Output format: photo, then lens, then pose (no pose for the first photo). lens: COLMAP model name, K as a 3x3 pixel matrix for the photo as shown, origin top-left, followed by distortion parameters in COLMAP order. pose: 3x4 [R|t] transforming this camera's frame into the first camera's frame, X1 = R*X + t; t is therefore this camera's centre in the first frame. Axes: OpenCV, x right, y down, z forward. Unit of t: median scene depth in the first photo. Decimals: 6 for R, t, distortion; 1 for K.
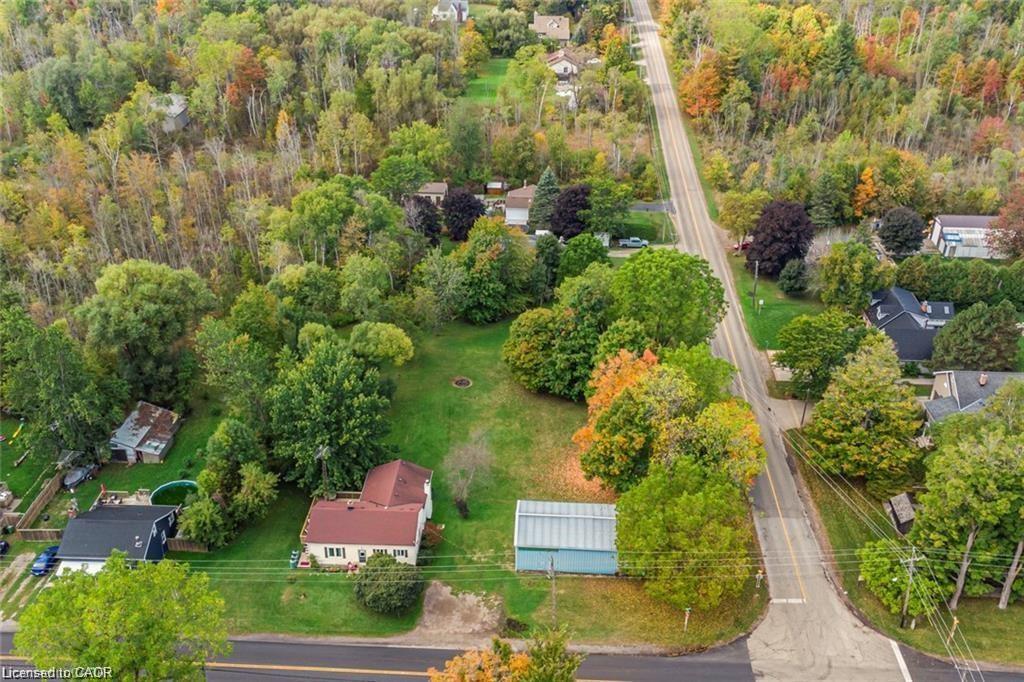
lens RADIAL K [[995.9, 0, 511.6], [0, 995.9, 303.1], [0, 0, 1]] dist [0.020243, -0.007812]
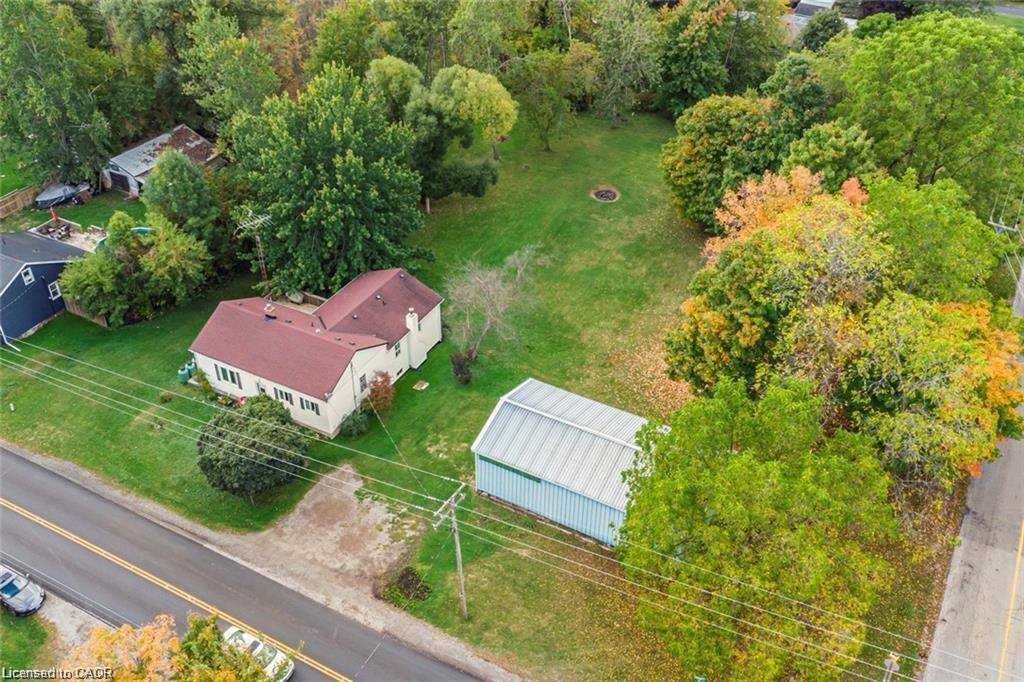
lens RADIAL K [[995.9, 0, 511.6], [0, 995.9, 303.1], [0, 0, 1]] dist [0.020243, -0.007812]
pose [[0.901383, 0.244140, -0.357638, 0.196514], [-0.187147, 0.964430, 0.186683, 0.049438], [0.390494, -0.101342, 0.915011, 0.472619]]
